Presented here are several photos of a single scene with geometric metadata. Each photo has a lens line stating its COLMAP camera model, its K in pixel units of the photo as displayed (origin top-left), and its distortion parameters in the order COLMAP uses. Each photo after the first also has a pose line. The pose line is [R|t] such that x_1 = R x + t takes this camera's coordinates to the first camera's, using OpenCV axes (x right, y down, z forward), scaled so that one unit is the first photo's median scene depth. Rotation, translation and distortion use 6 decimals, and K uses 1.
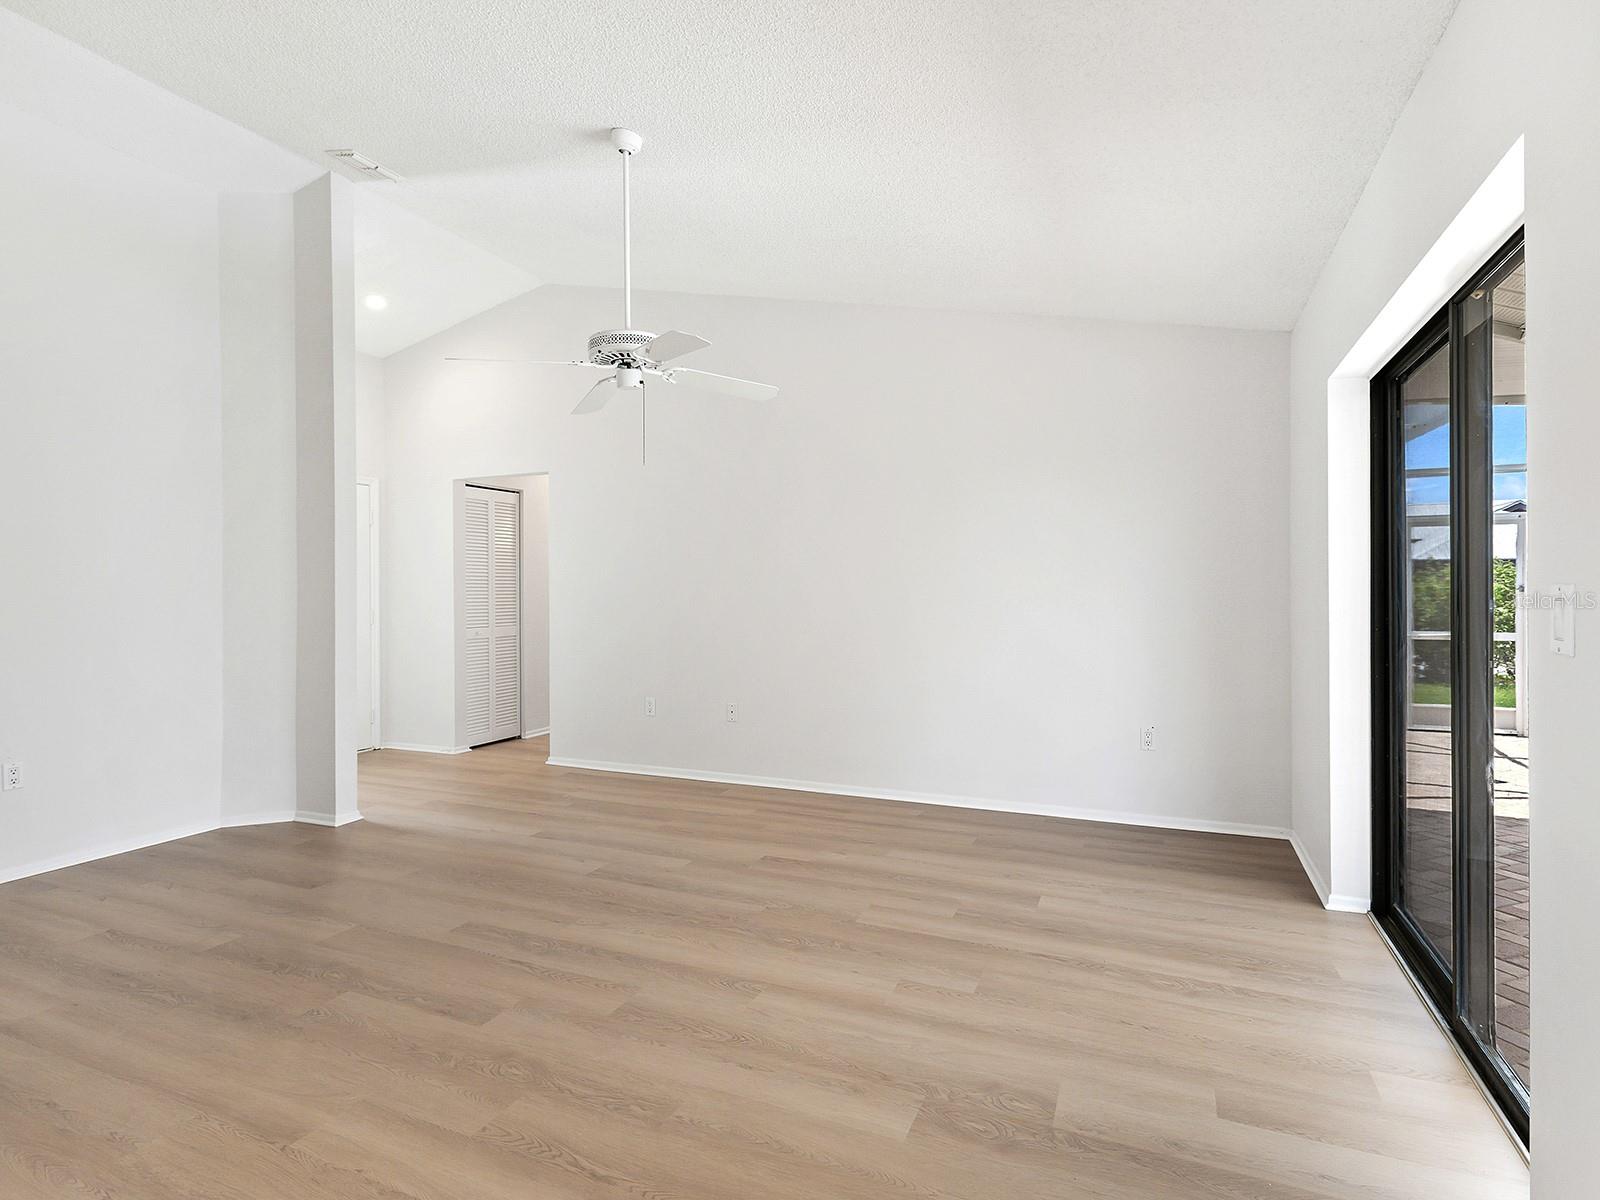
lens RADIAL K [[834.6, 0, 805.8], [0, 834.6, 591.7], [0, 0, 1]] dist [0.003030, 0.001378]
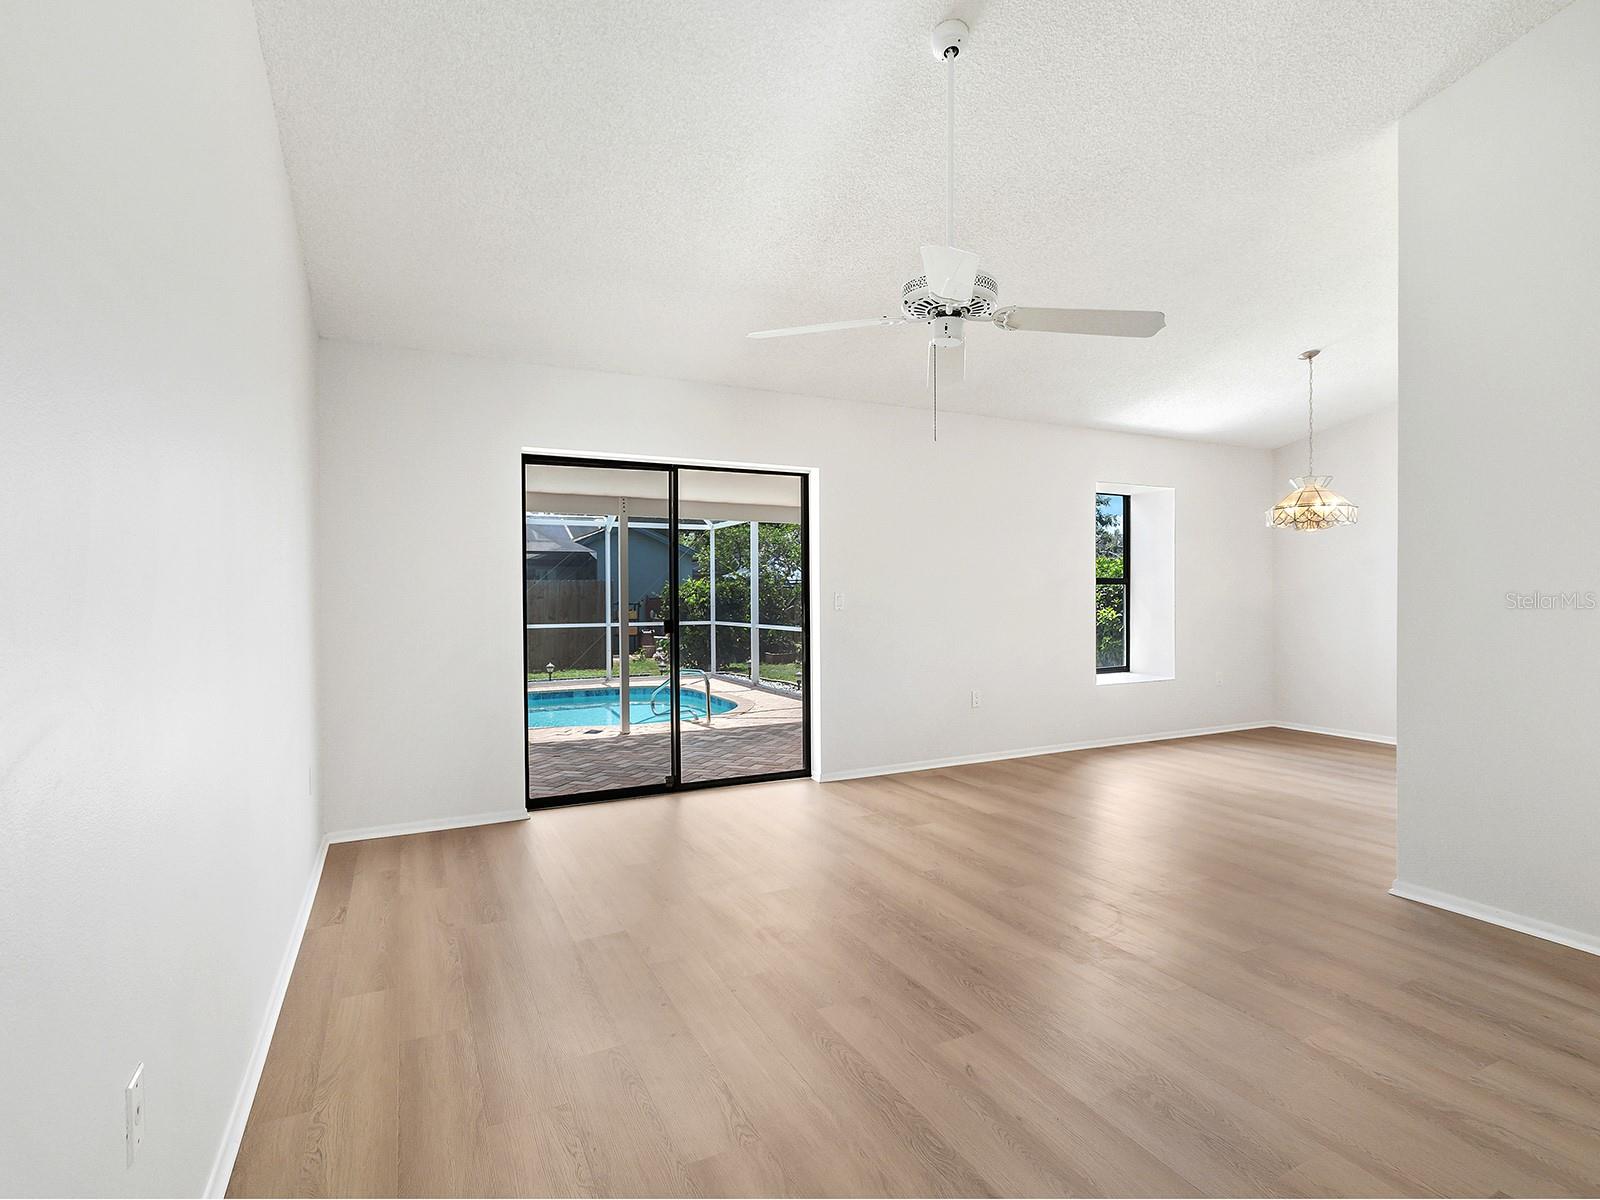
lens RADIAL K [[794.8, 0, 804.1], [0, 794.8, 605.8], [0, 0, 1]] dist [-0.000174, 0.000316]
pose [[-0.768047, 0.001785, 0.640391, -0.477632], [0.009384, 0.999920, 0.008468, 0.003507], [-0.640325, 0.012513, -0.768002, 1.345329]]
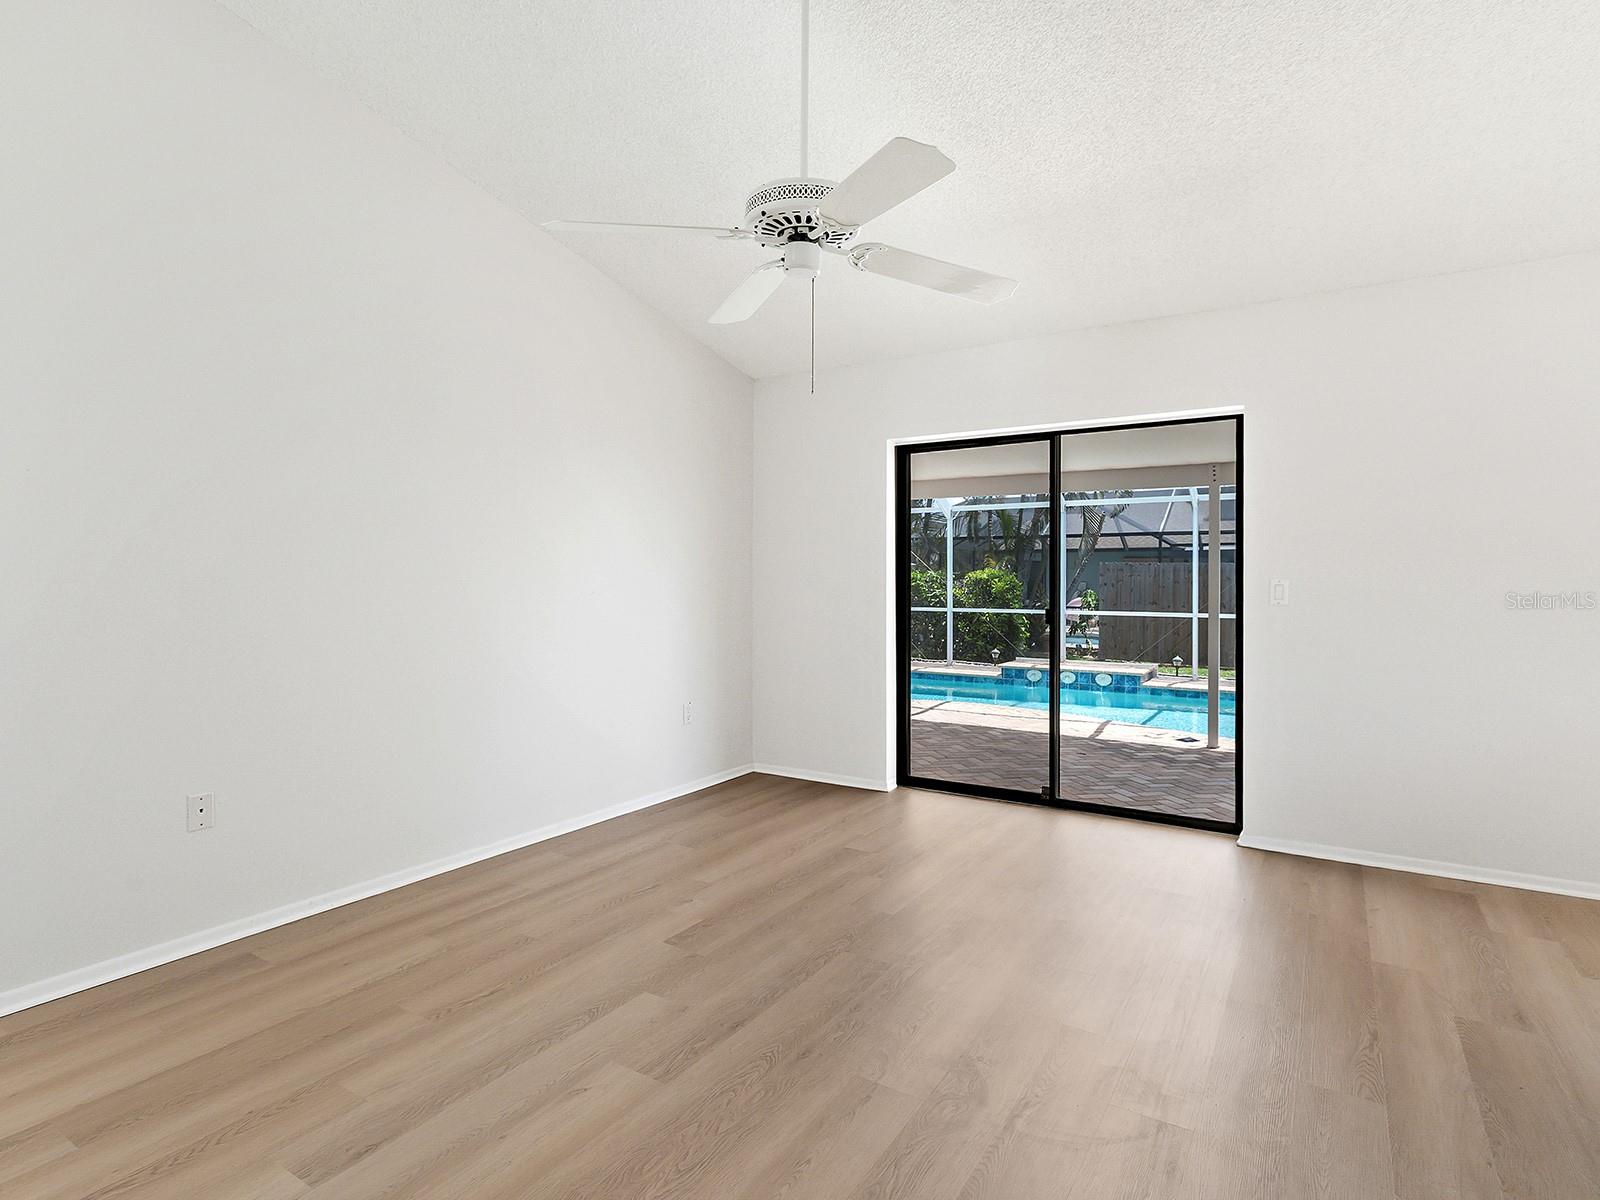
lens RADIAL K [[834.6, 0, 805.8], [0, 834.6, 591.7], [0, 0, 1]] dist [0.003030, 0.001378]
pose [[0.148803, -0.007610, 0.988838, -0.696210], [-0.004811, 0.999953, 0.008419, 0.001542], [-0.988855, -0.006010, 0.148759, 0.710305]]
